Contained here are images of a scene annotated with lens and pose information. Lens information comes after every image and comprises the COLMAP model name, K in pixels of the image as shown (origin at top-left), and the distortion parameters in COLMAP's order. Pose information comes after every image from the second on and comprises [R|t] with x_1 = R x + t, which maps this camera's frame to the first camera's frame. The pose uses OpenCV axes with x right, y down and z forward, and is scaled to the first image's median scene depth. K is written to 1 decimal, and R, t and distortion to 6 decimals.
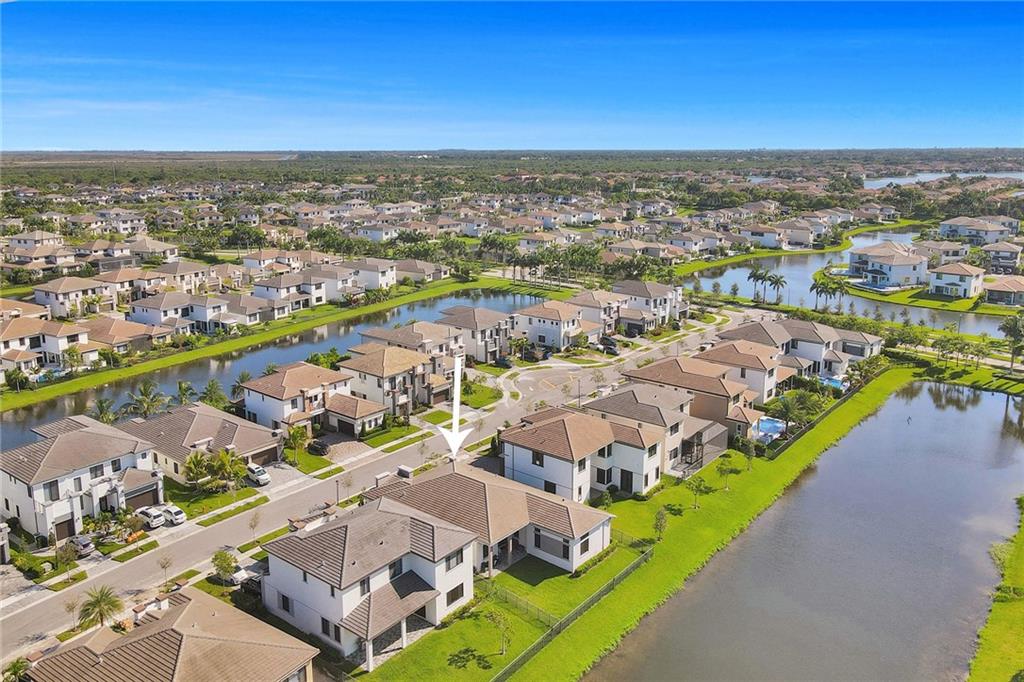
lens RADIAL K [[759.1, 0, 521.5], [0, 759.1, 342.8], [0, 0, 1]] dist [0.005062, 0.005807]
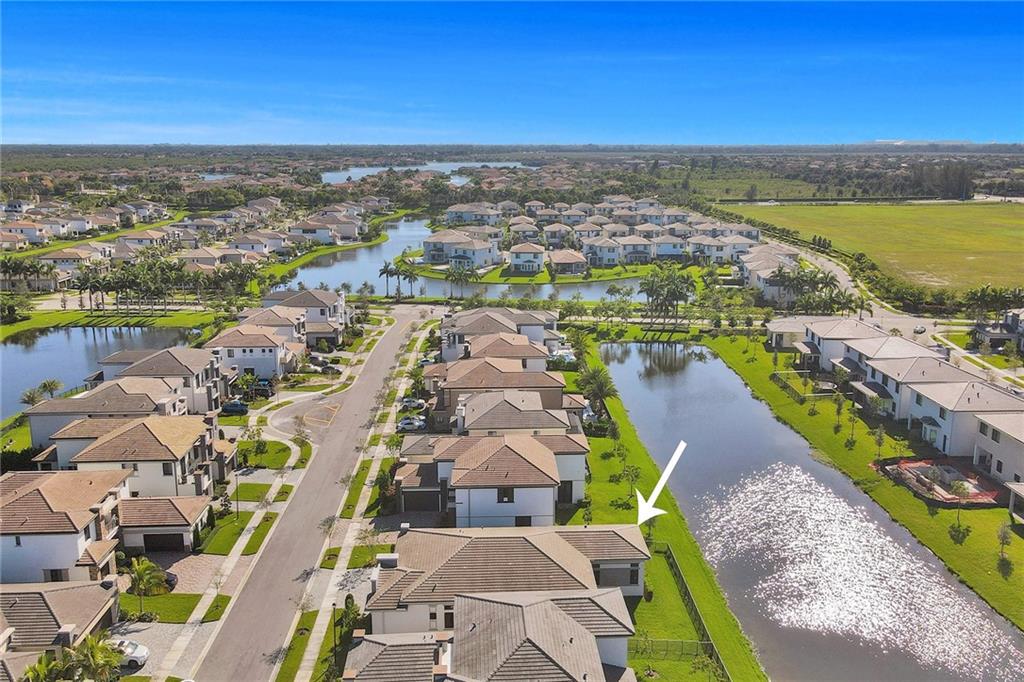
lens RADIAL K [[759.1, 0, 521.5], [0, 759.1, 342.8], [0, 0, 1]] dist [0.005062, 0.005807]
pose [[0.747443, -0.165598, 0.643355, -0.470198], [0.162299, 0.984606, 0.064878, -0.070835], [-0.644195, 0.055924, 0.762814, 0.285793]]
